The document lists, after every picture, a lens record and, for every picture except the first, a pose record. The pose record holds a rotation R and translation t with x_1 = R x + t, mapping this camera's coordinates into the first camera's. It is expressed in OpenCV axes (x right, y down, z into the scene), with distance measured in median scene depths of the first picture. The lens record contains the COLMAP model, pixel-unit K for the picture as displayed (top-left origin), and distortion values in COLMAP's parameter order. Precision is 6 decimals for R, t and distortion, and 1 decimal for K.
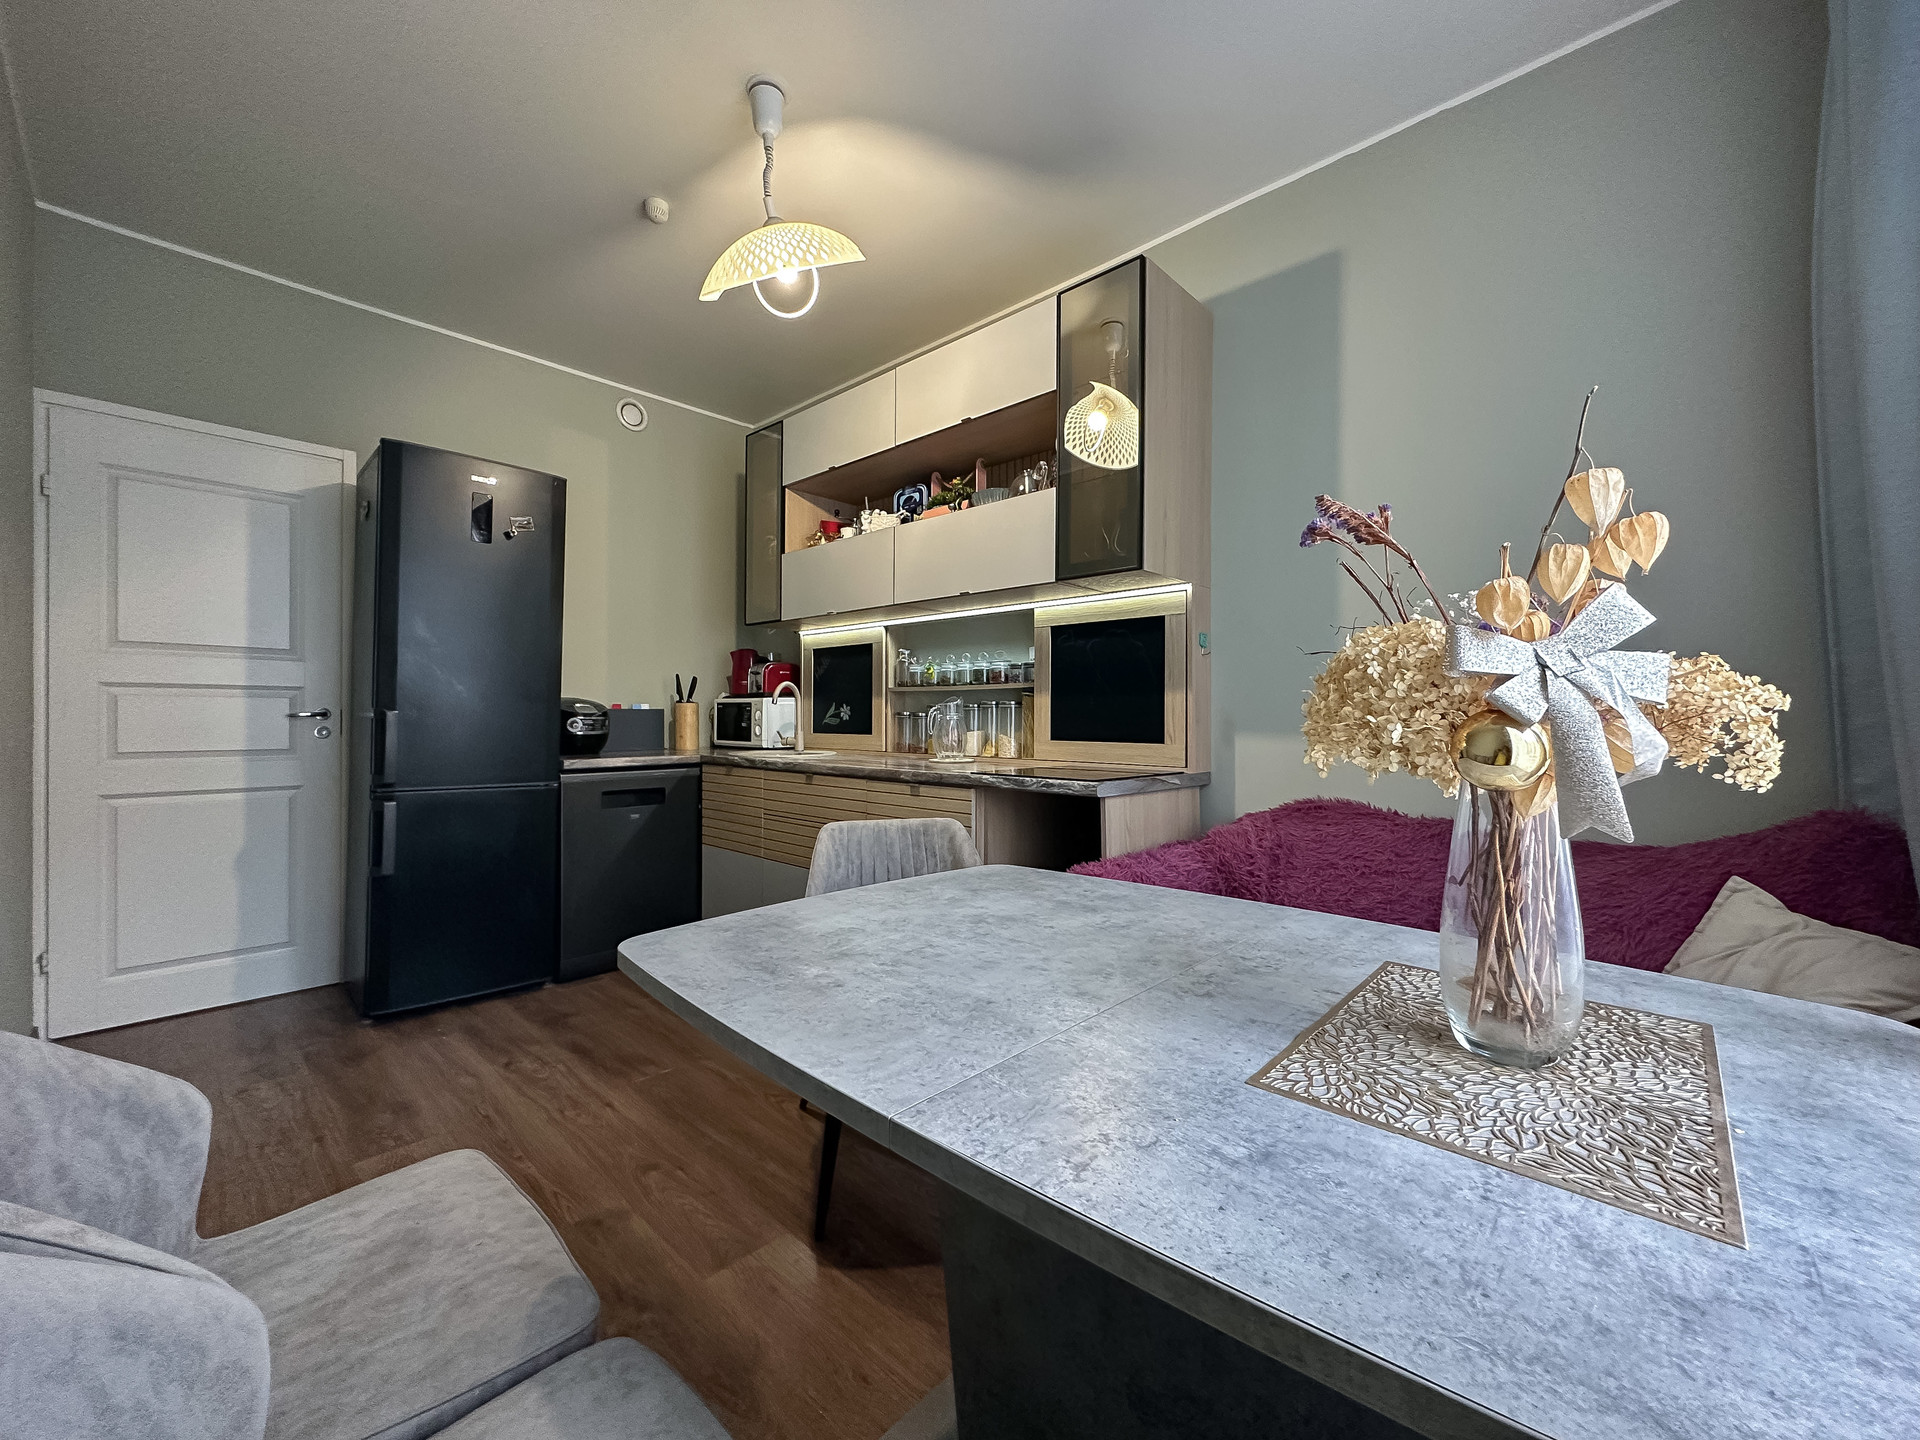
lens RADIAL K [[765.5, 0, 957.8], [0, 765.5, 715.7], [0, 0, 1]] dist [-0.004800, 0.000691]
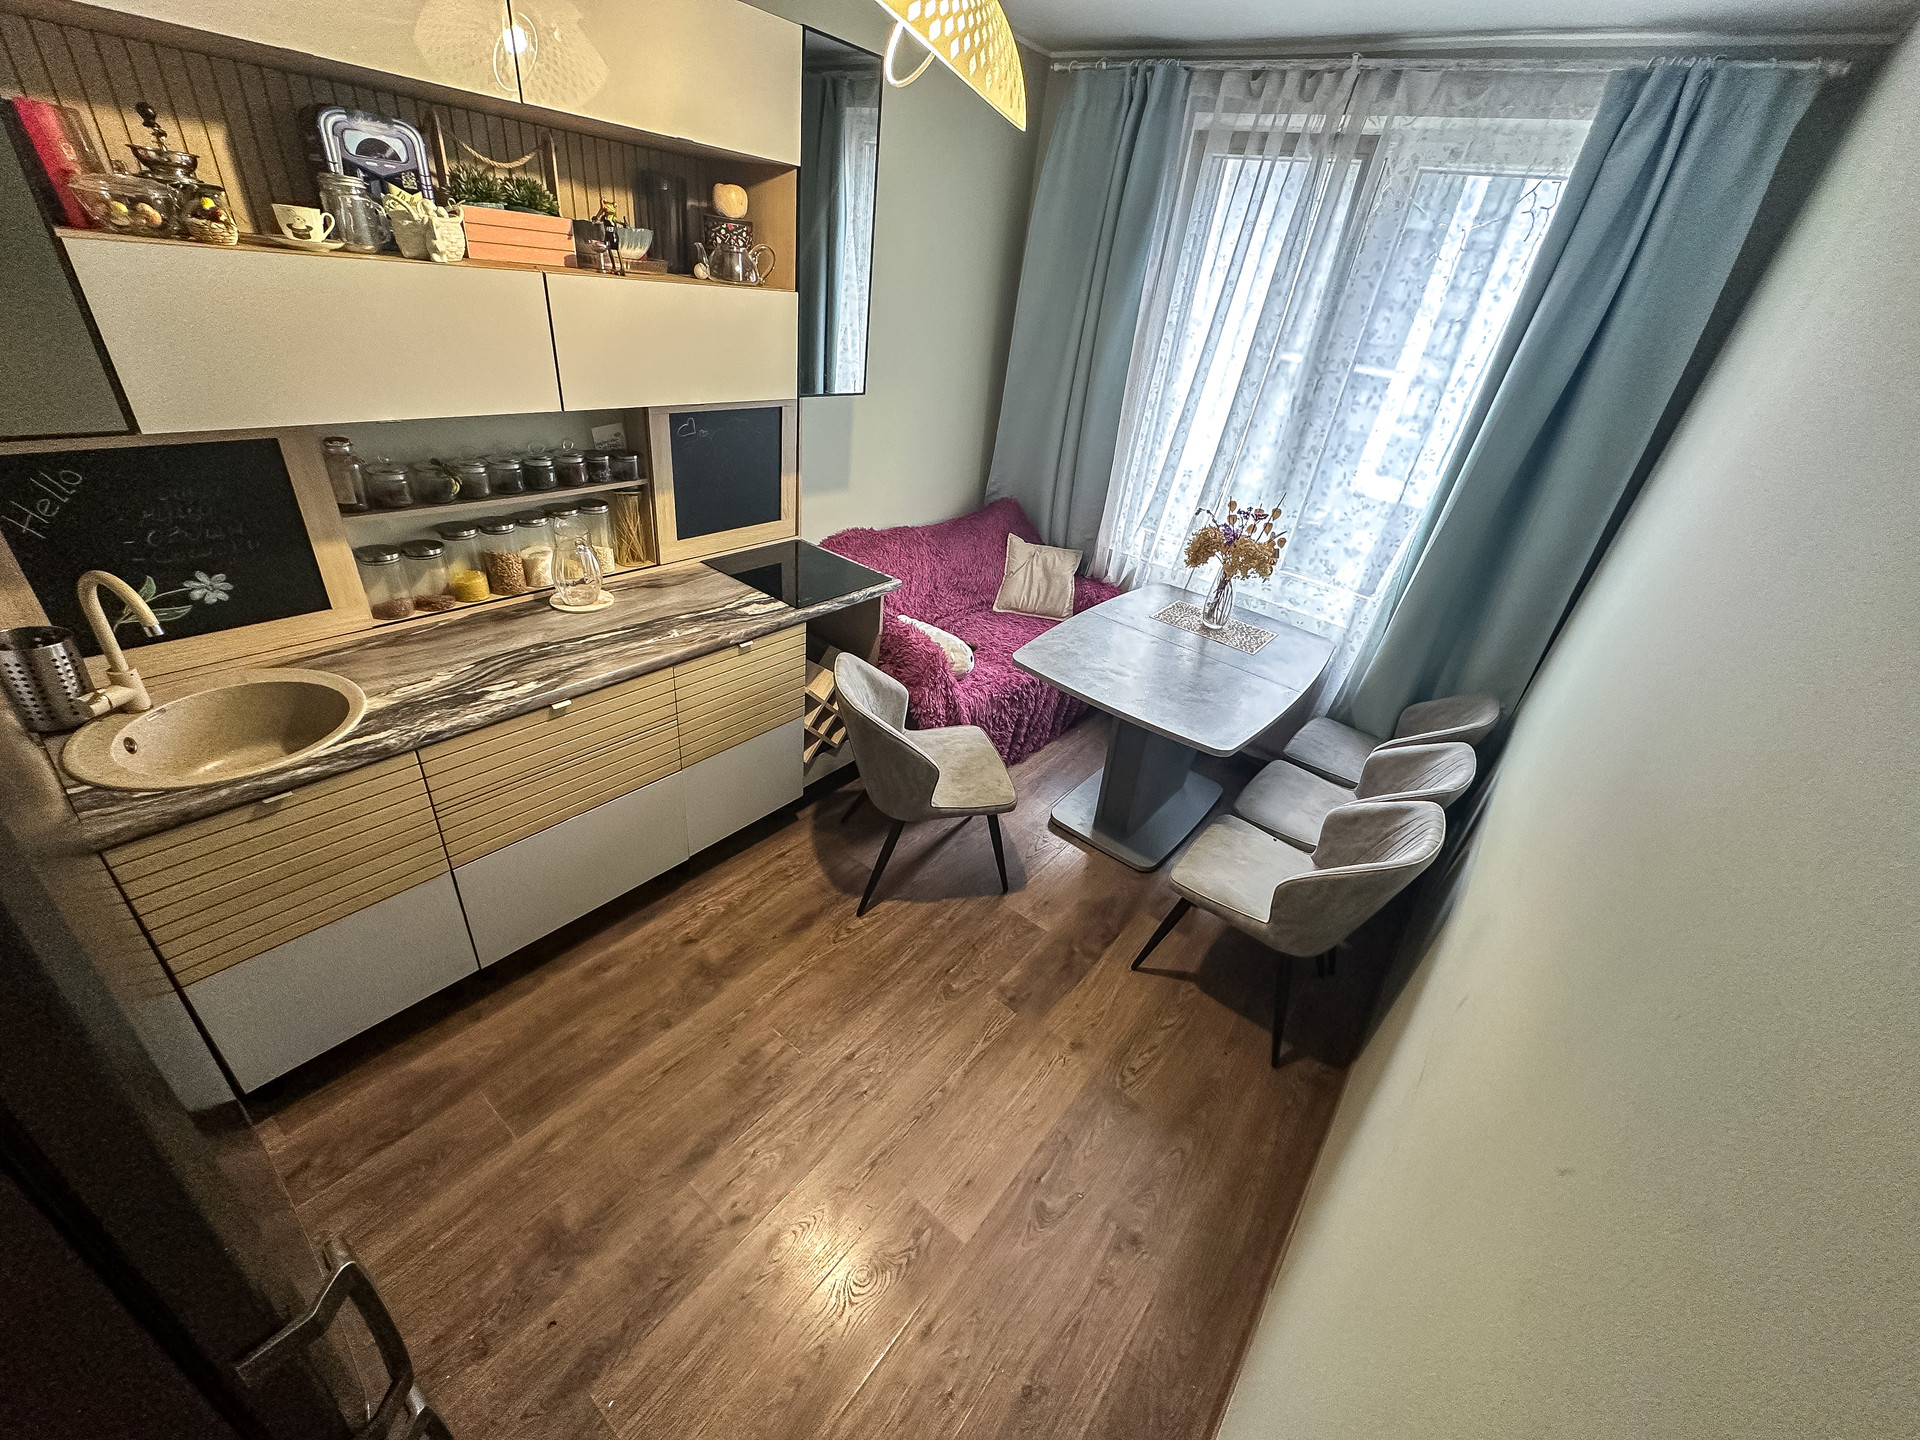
lens RADIAL K [[765.5, 0, 959.2], [0, 765.5, 717.7], [0, 0, 1]] dist [-0.004800, 0.000691]
pose [[-0.083604, -0.523839, 0.847705, -0.832295], [-0.122359, 0.849642, 0.512968, -0.312446], [-0.988958, -0.060838, -0.135130, 0.777771]]
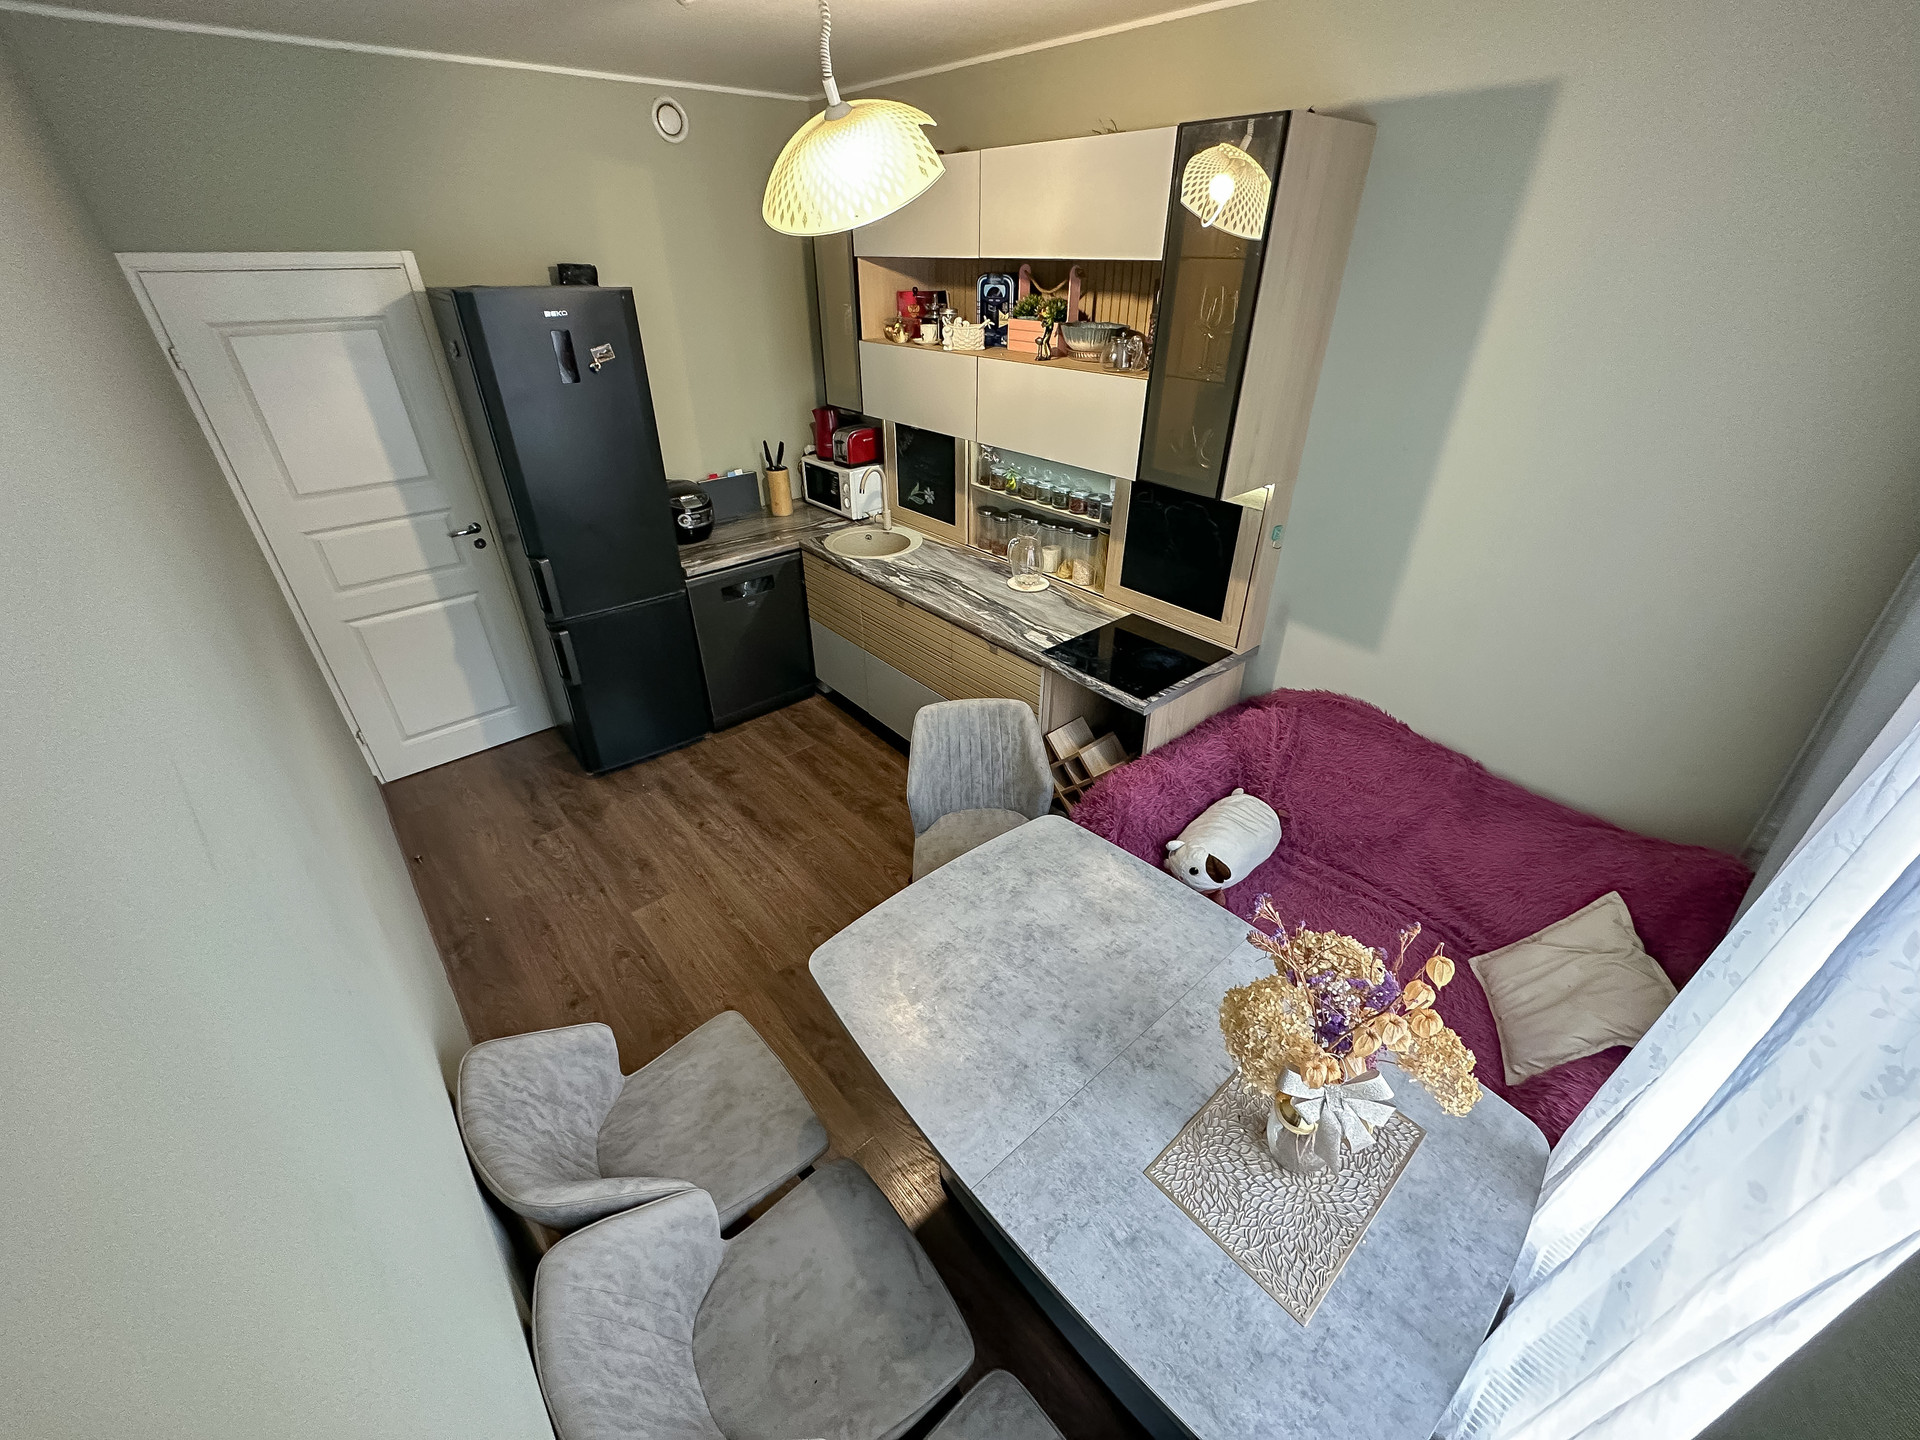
lens RADIAL K [[765.5, 0, 957.9], [0, 765.5, 714.4], [0, 0, 1]] dist [-0.004800, 0.000691]
pose [[0.994459, 0.049034, -0.092991, 0.002827], [0.006569, 0.853848, 0.520481, -0.380171], [0.104921, -0.518208, 0.848794, -0.036288]]
